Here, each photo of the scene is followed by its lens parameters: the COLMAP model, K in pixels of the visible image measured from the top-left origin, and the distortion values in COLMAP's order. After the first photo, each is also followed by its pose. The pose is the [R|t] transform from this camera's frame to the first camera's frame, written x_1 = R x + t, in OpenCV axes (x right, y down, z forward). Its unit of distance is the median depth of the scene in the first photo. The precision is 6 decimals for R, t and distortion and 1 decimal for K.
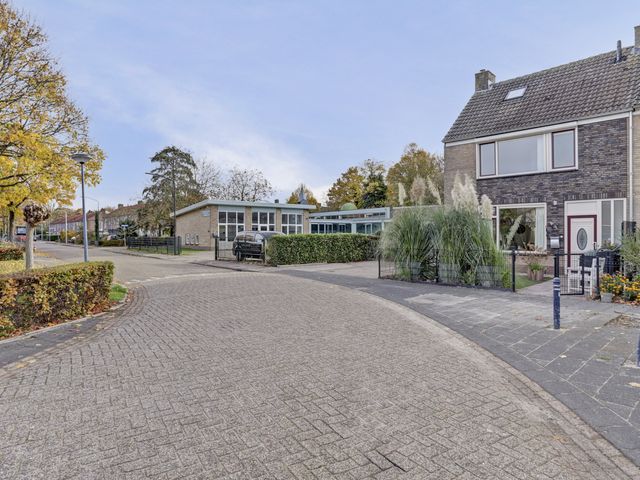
lens RADIAL K [[414.7, 0, 321.7], [0, 414.7, 234.3], [0, 0, 1]] dist [0.032125, 0.011498]
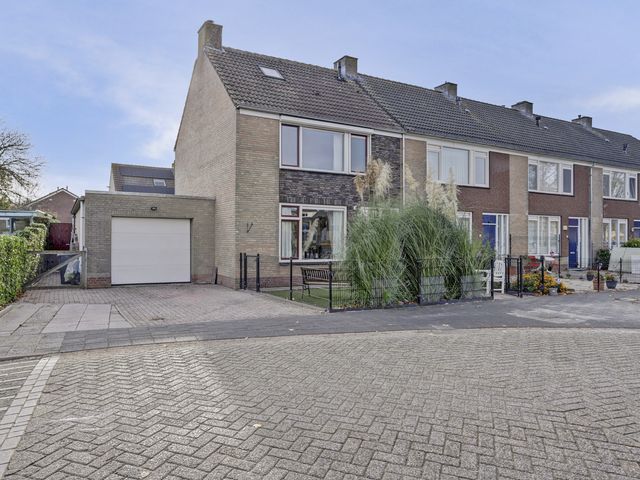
lens RADIAL K [[470.8, 0, 318.9], [0, 470.8, 242.6], [0, 0, 1]] dist [-0.035332, 0.003725]
pose [[0.260323, -0.000914, 0.965521, -0.491576], [-0.004097, 0.999990, 0.002051, 0.003071], [-0.965513, -0.004489, 0.260317, 0.778193]]
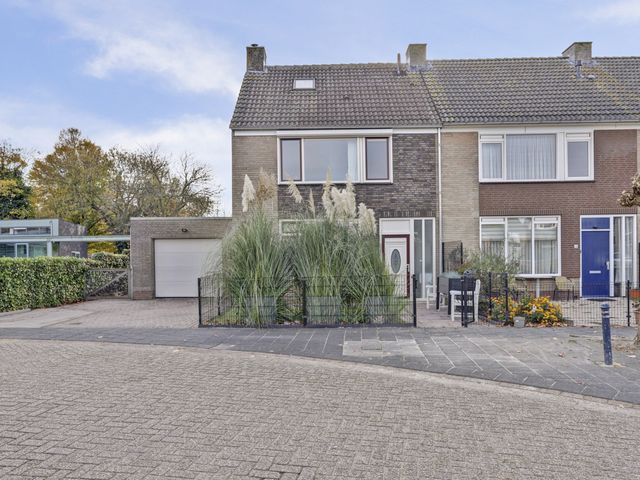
lens RADIAL K [[519.8, 0, 324.4], [0, 519.8, 266.8], [0, 0, 1]] dist [-0.011473, 0.011944]
pose [[0.727968, -0.017988, 0.685375, -0.242115], [0.009726, 0.999826, 0.015910, 0.004228], [-0.685542, -0.004916, 0.728017, 0.278345]]
